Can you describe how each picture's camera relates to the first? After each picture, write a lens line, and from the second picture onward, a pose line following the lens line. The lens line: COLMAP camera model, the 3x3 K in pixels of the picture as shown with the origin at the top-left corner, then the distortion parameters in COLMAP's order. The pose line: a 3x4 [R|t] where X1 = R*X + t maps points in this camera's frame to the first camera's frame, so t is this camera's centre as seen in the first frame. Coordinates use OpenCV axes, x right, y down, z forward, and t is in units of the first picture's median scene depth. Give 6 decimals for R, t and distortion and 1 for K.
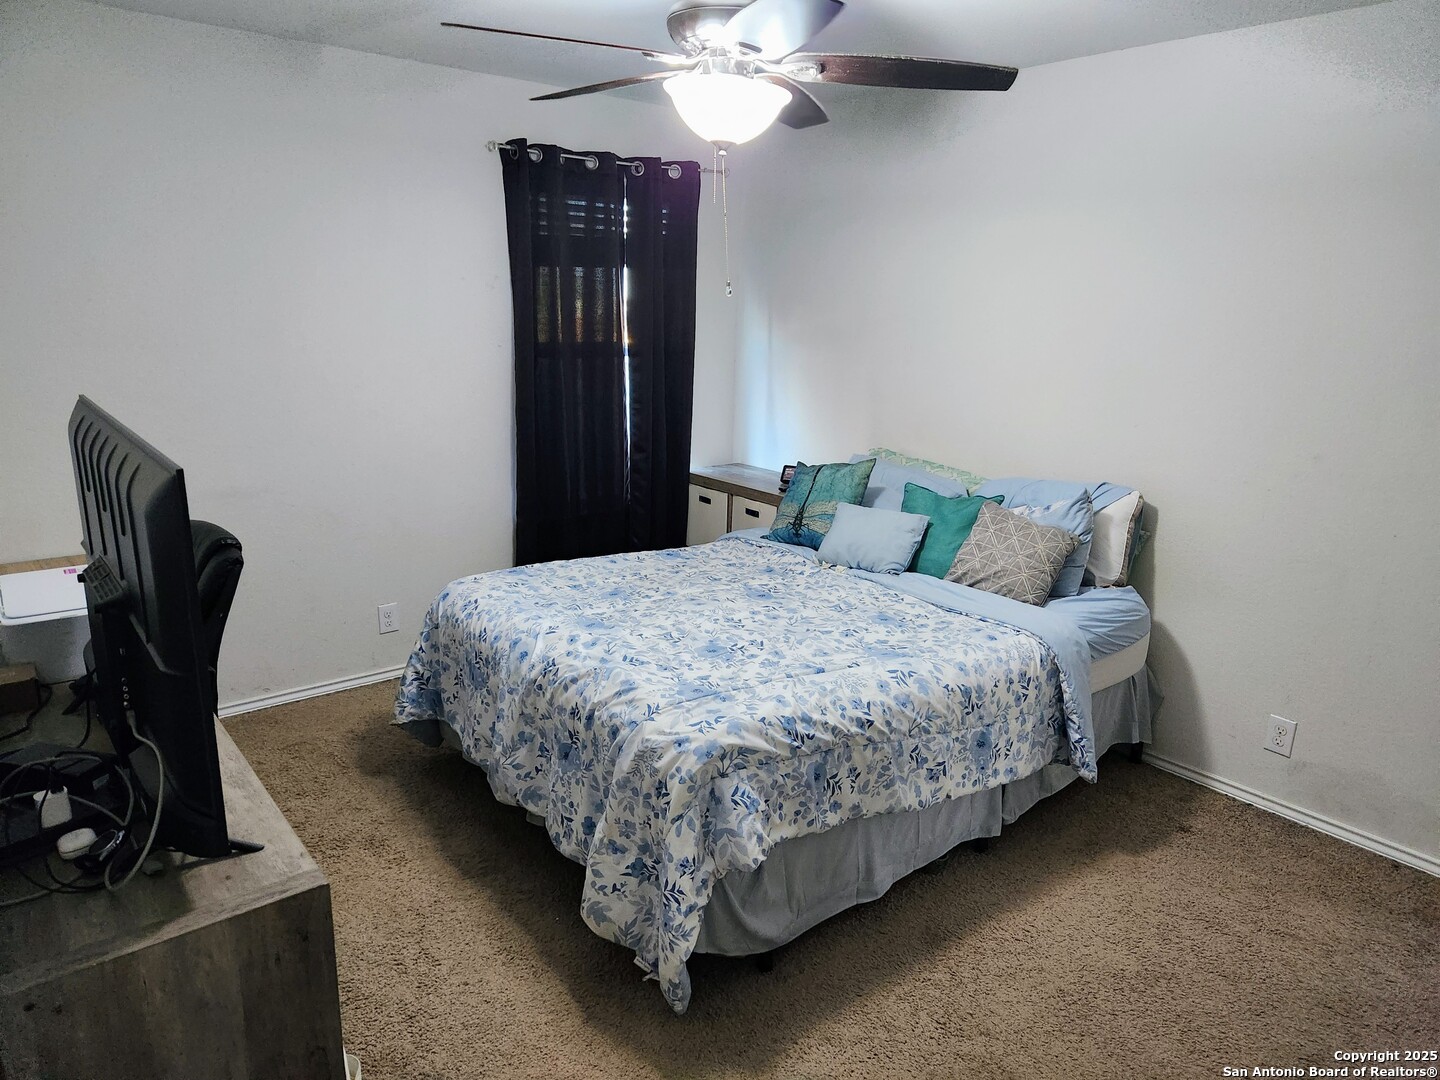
lens RADIAL K [[959.3, 0, 709.4], [0, 959.3, 536.2], [0, 0, 1]] dist [0.081721, -0.067645]
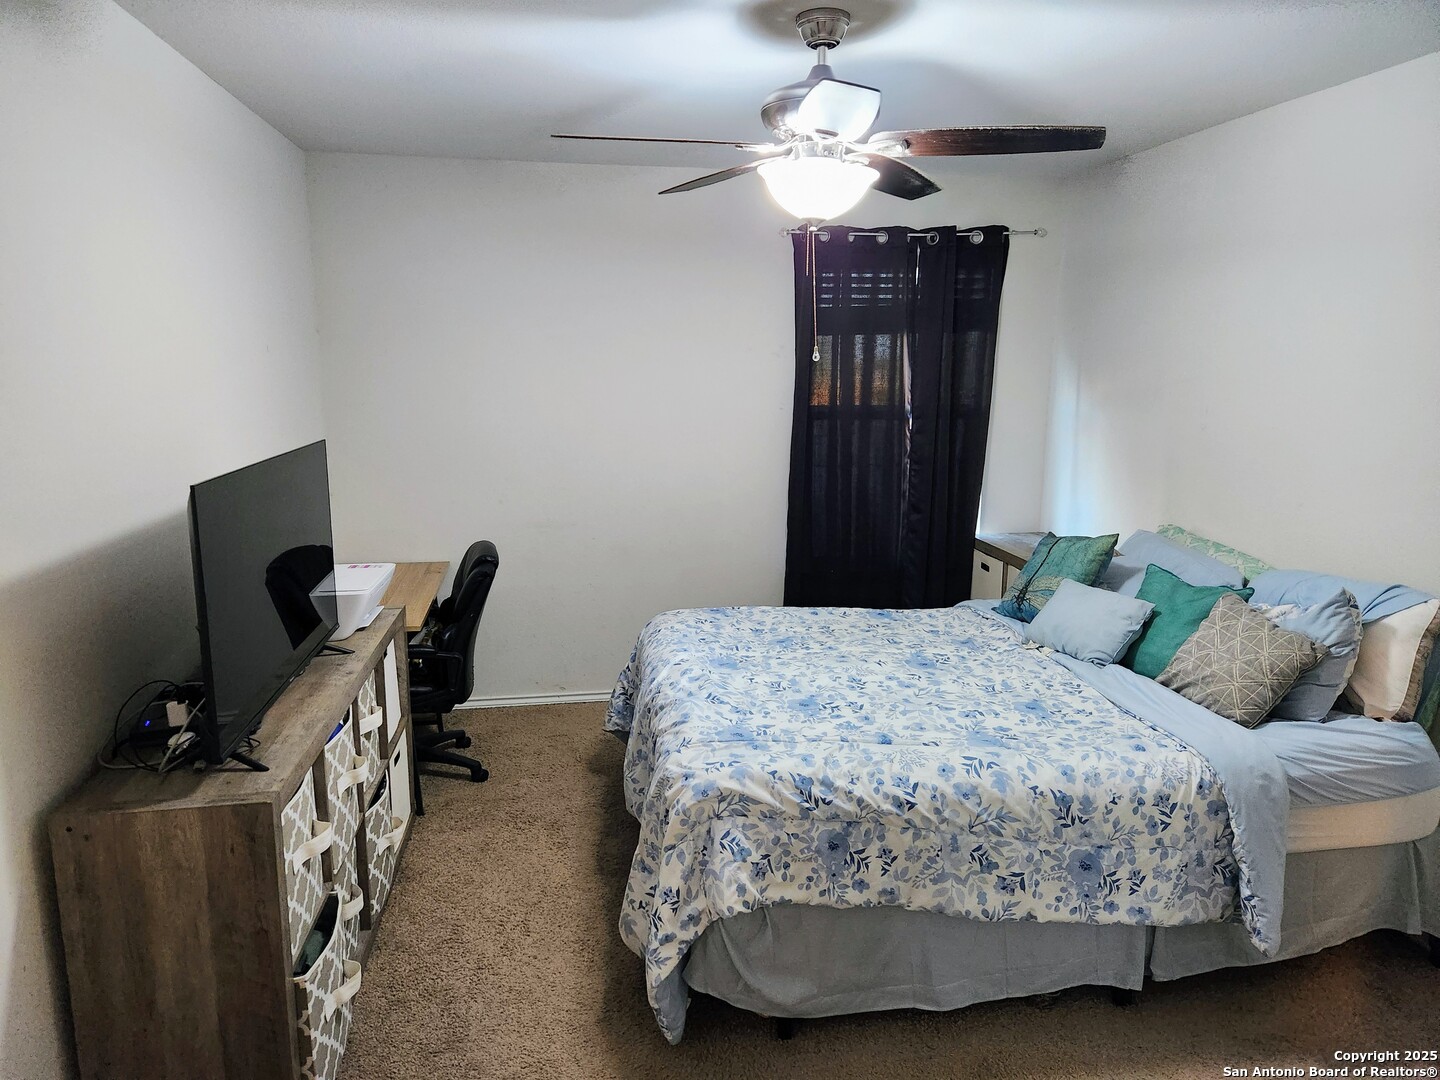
lens RADIAL K [[954.5, 0, 713.6], [0, 954.5, 511.5], [0, 0, 1]] dist [0.075940, -0.066632]
pose [[0.862332, 0.060760, -0.502685, 0.426750], [-0.105015, 0.992649, -0.060166, -0.012020], [0.495334, 0.104672, 0.862374, 0.064352]]
